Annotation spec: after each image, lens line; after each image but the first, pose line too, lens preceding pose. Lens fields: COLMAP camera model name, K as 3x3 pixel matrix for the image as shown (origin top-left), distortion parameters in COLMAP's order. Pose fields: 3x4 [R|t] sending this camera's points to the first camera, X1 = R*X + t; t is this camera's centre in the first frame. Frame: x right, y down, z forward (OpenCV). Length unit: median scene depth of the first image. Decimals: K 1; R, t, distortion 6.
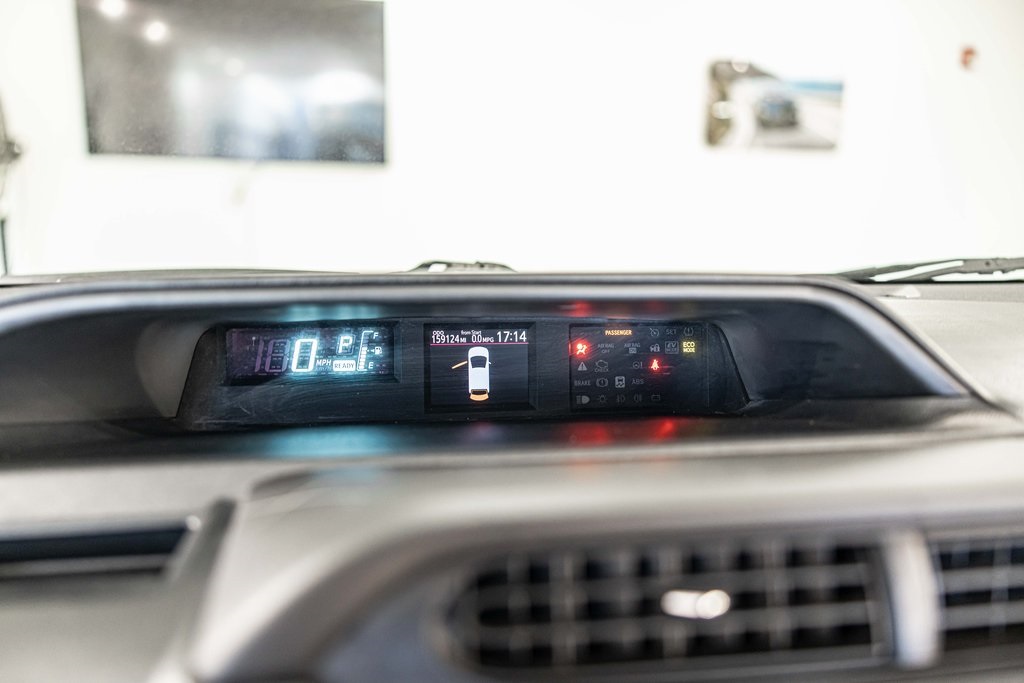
lens RADIAL K [[805.5, 0, 512.0], [0, 805.5, 341.5], [0, 0, 1]] dist [-0.001922, -0.000829]
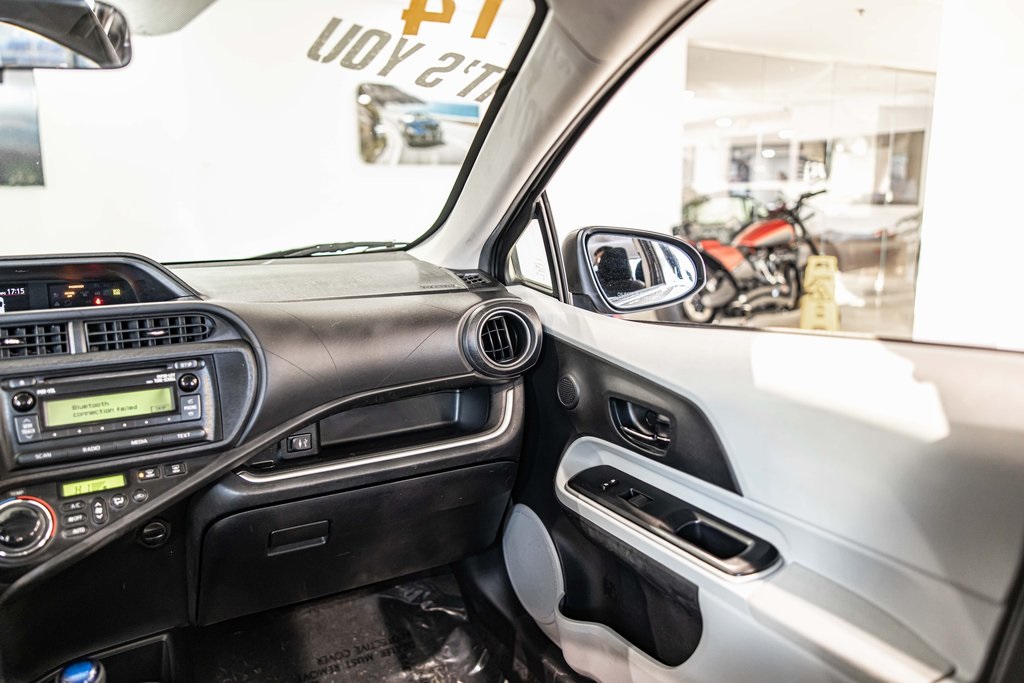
lens RADIAL K [[805.5, 0, 512.0], [0, 805.5, 341.5], [0, 0, 1]] dist [-0.001922, -0.000829]
pose [[0.947672, -0.083864, 0.308033, 0.562913], [0.085921, 0.996278, 0.006907, 0.219242], [-0.307466, 0.019921, 0.951350, -1.367418]]
